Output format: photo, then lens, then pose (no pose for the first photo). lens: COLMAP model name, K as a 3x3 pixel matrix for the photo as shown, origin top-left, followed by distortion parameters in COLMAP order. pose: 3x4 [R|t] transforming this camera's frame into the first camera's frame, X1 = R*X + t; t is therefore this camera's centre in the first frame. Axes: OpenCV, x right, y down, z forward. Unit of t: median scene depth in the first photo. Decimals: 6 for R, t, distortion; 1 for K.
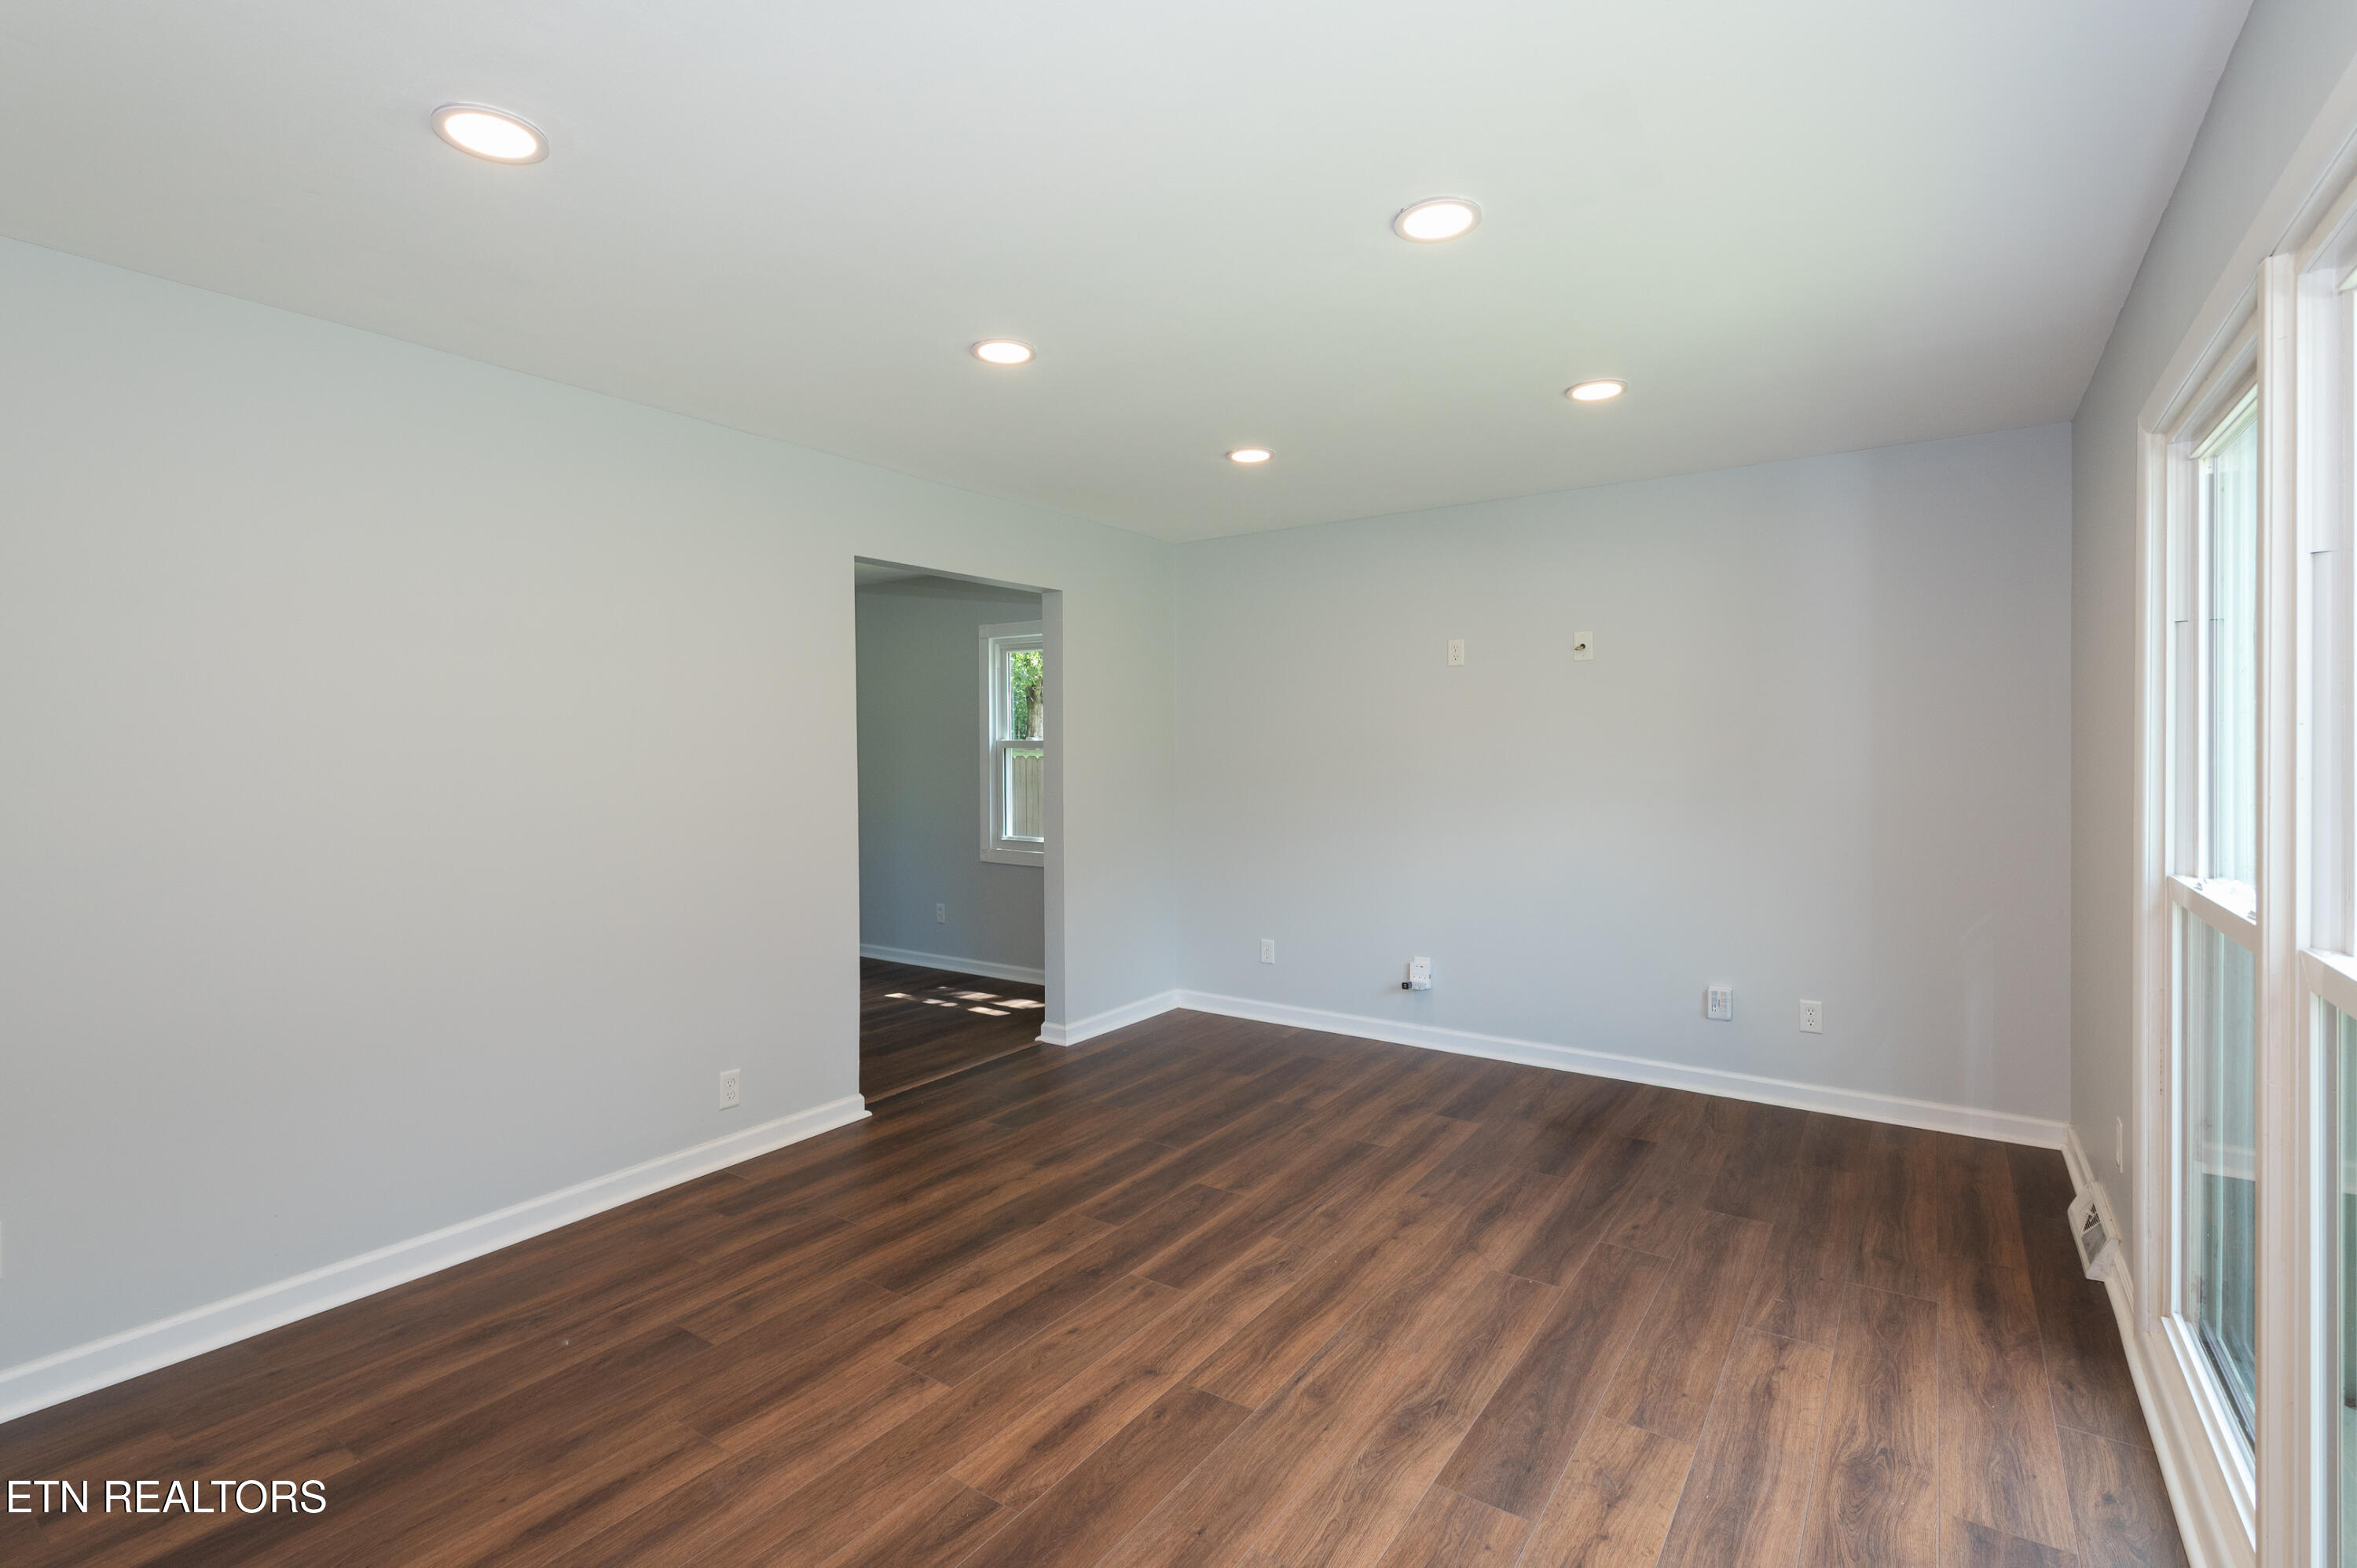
lens RADIAL K [[1079.5, 0, 1178.3], [0, 1079.5, 767.7], [0, 0, 1]] dist [0.014165, 0.000479]
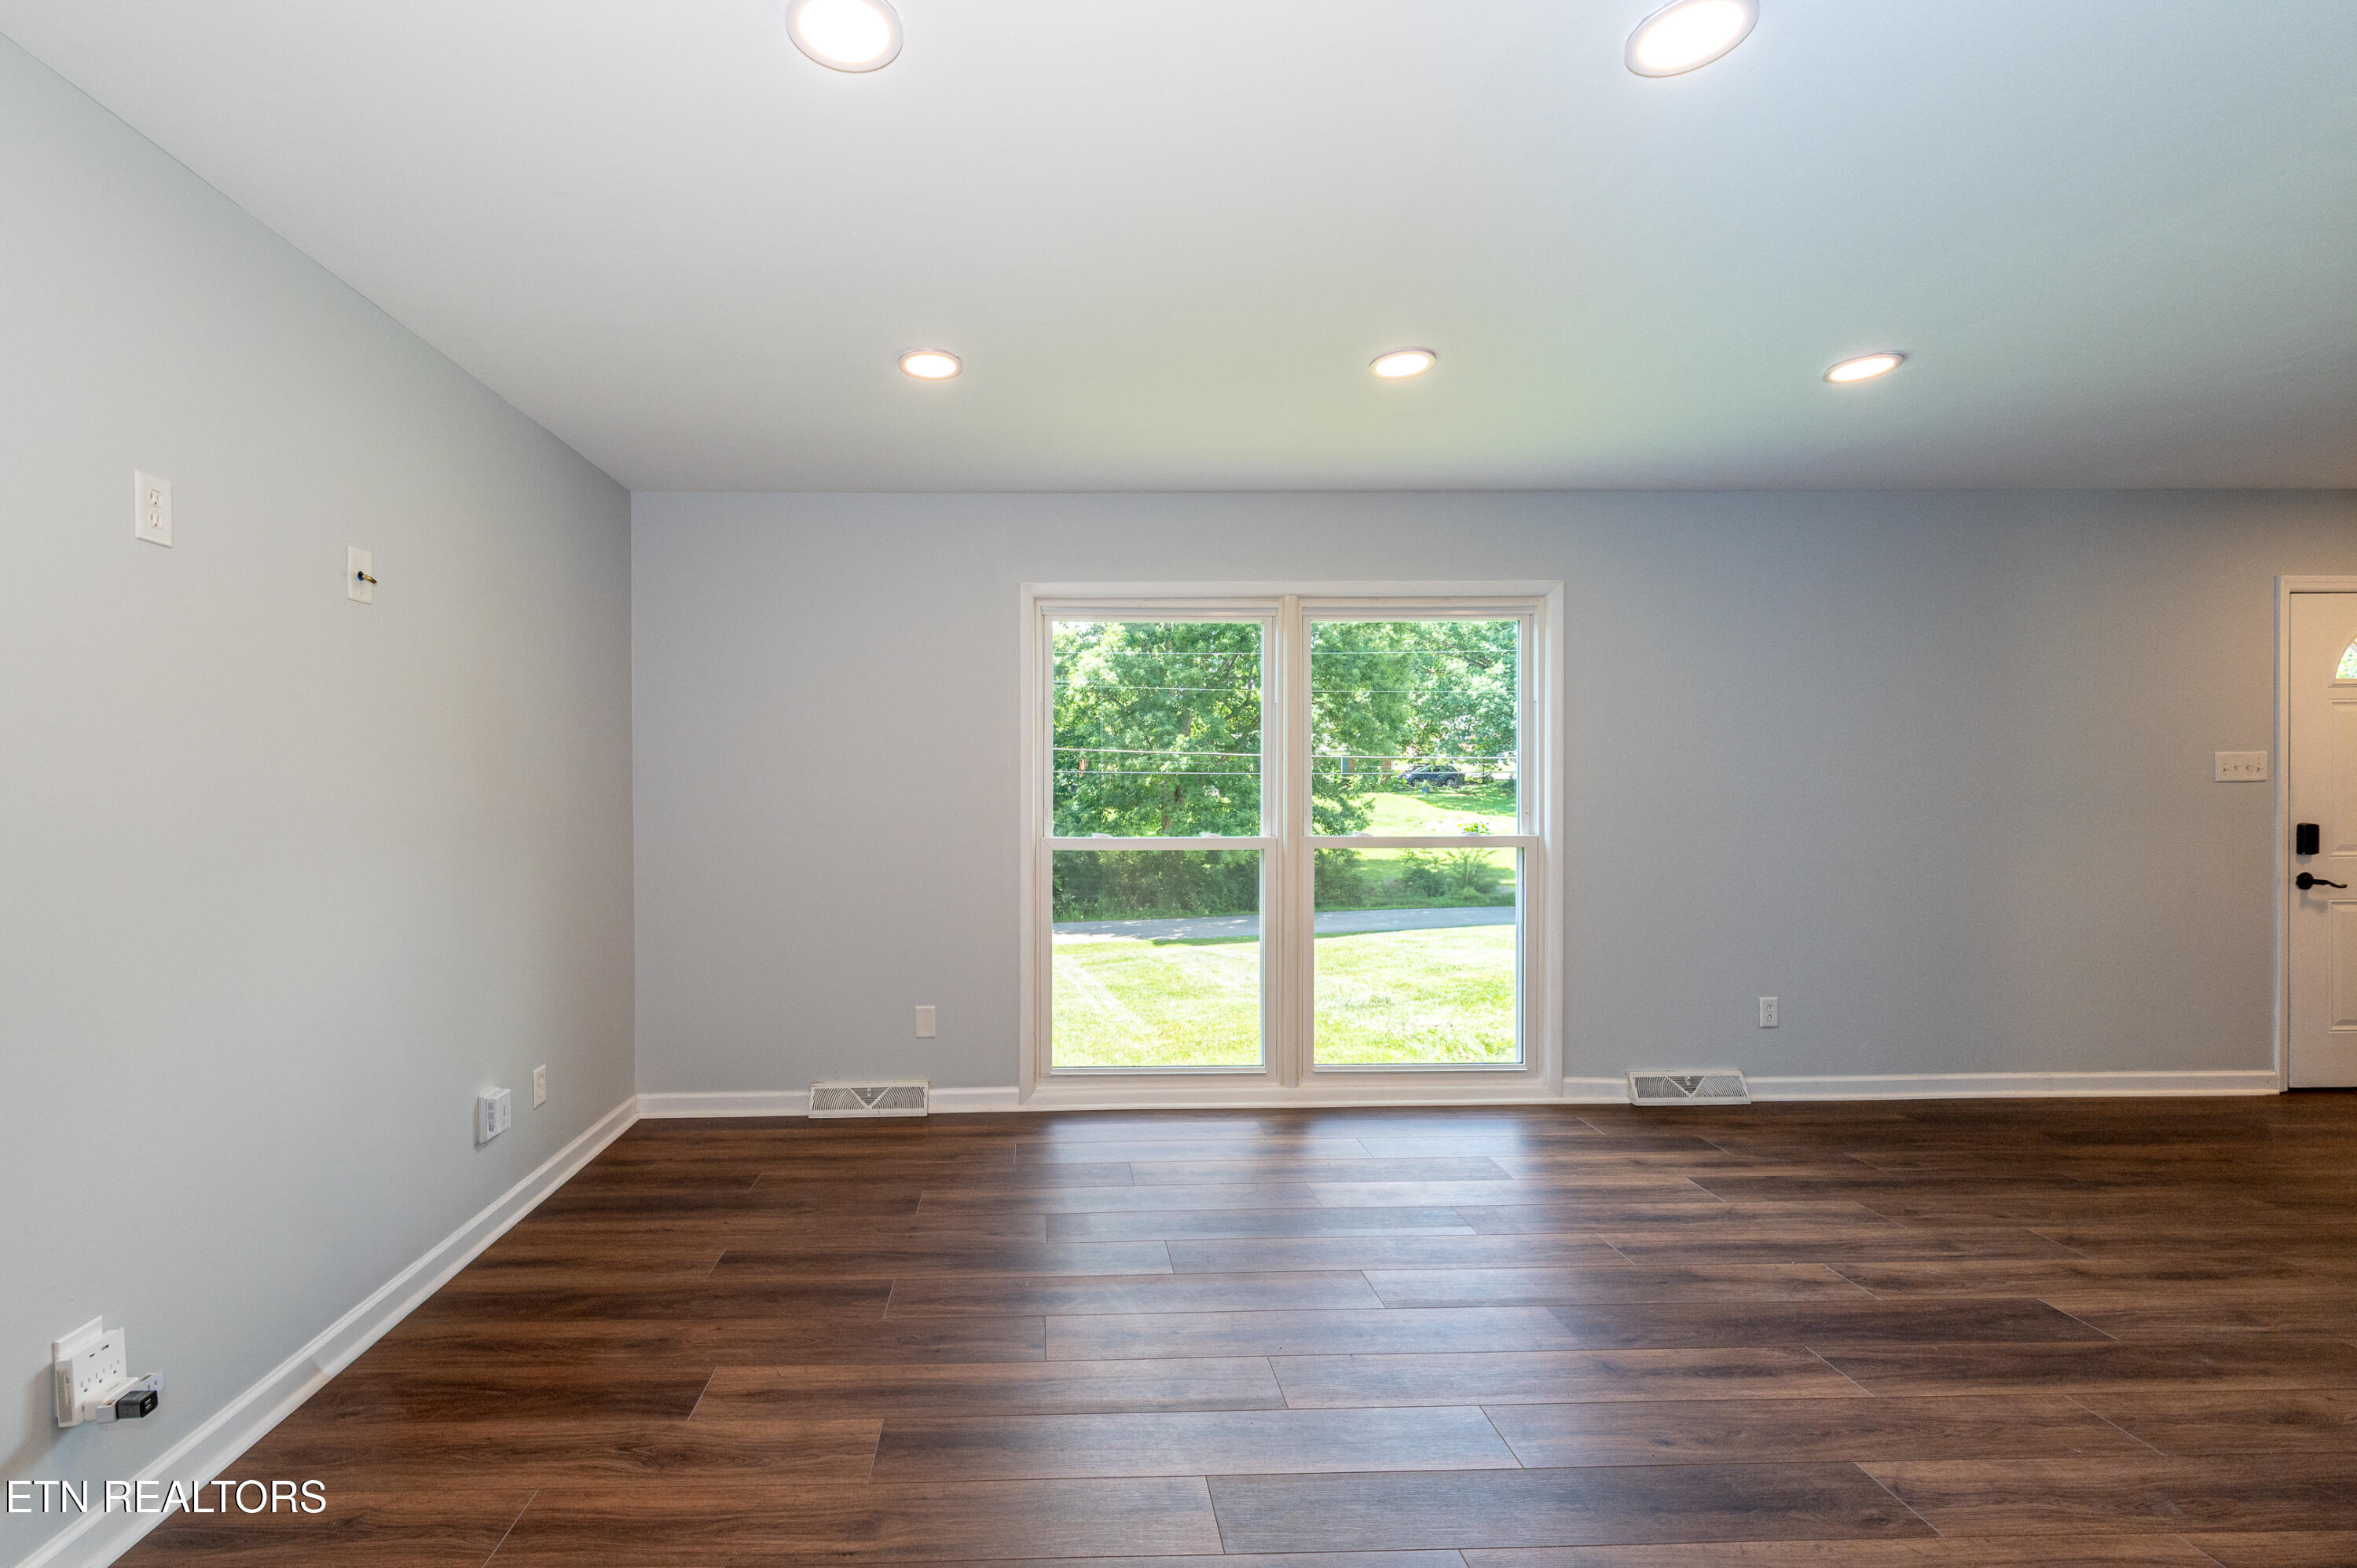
lens RADIAL K [[880.3, 0, 1176.9], [0, 880.3, 785.7], [0, 0, 1]] dist [-0.000856, -0.000160]
pose [[-0.582054, 0.000465, 0.813150, -0.429845], [0.026249, 0.999489, 0.018218, 0.000352], [-0.812726, 0.031948, -0.581769, 1.692320]]
